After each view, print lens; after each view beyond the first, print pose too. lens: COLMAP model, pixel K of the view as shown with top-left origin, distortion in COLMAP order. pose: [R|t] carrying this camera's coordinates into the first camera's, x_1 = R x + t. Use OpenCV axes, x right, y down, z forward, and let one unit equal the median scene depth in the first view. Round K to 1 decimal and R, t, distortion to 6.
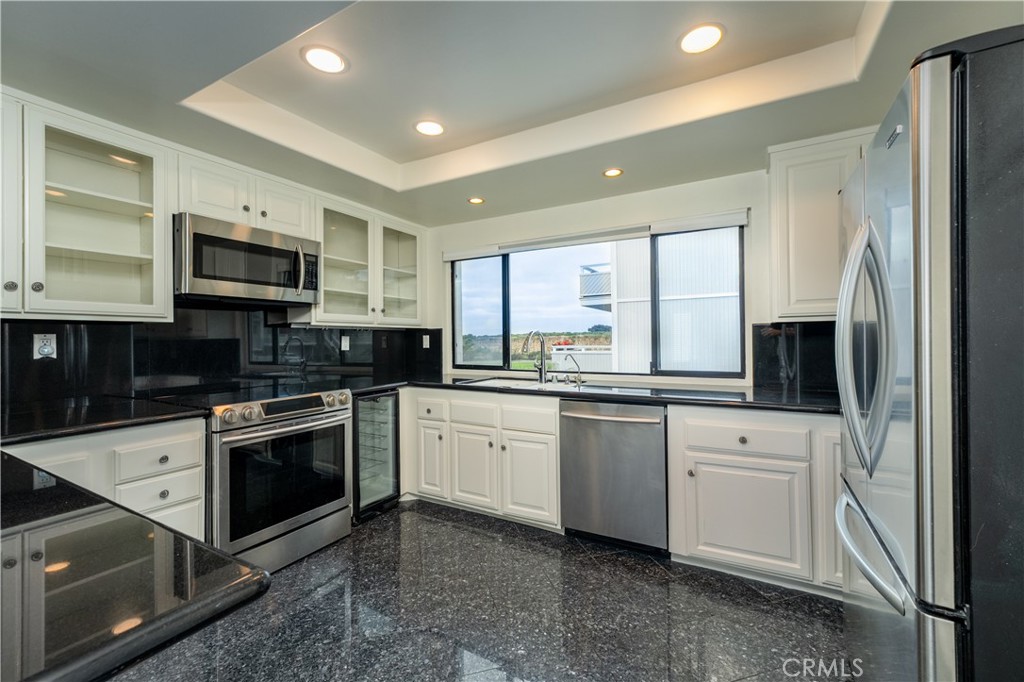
lens RADIAL K [[419.3, 0, 512.0], [0, 419.3, 341.0], [0, 0, 1]] dist [0.000345, -0.000006]
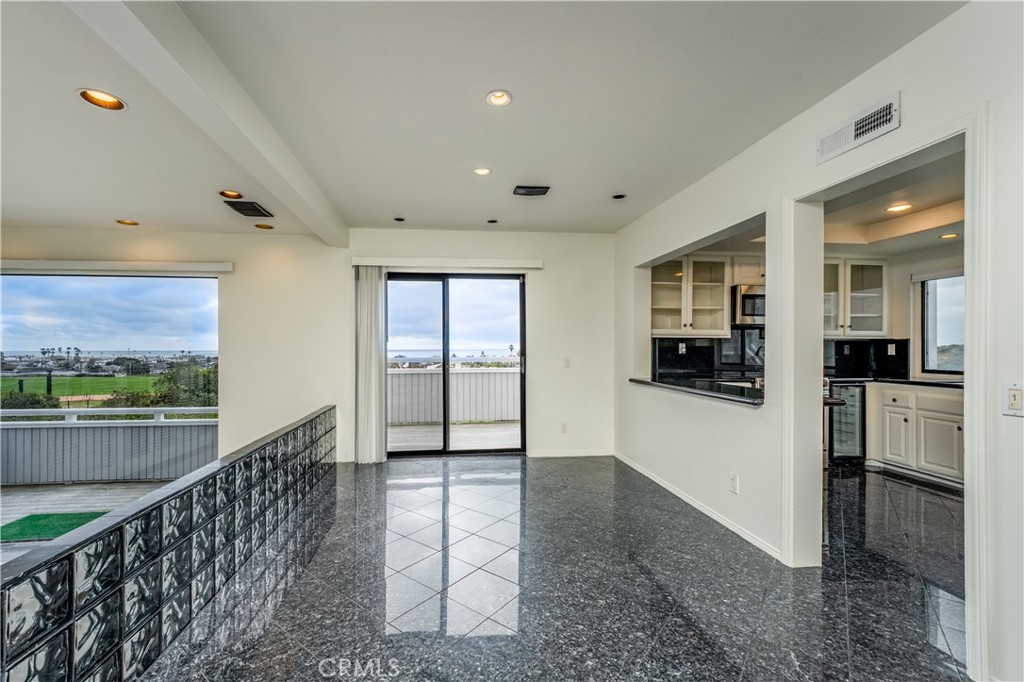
lens RADIAL K [[413.8, 0, 498.2], [0, 413.8, 345.8], [0, 0, 1]] dist [0.000483, -0.000015]
pose [[0.577122, 0.008127, -0.816618, 0.149261], [-0.015233, 0.999884, -0.000815, 0.011027], [0.816516, 0.012910, 0.577178, -0.799778]]
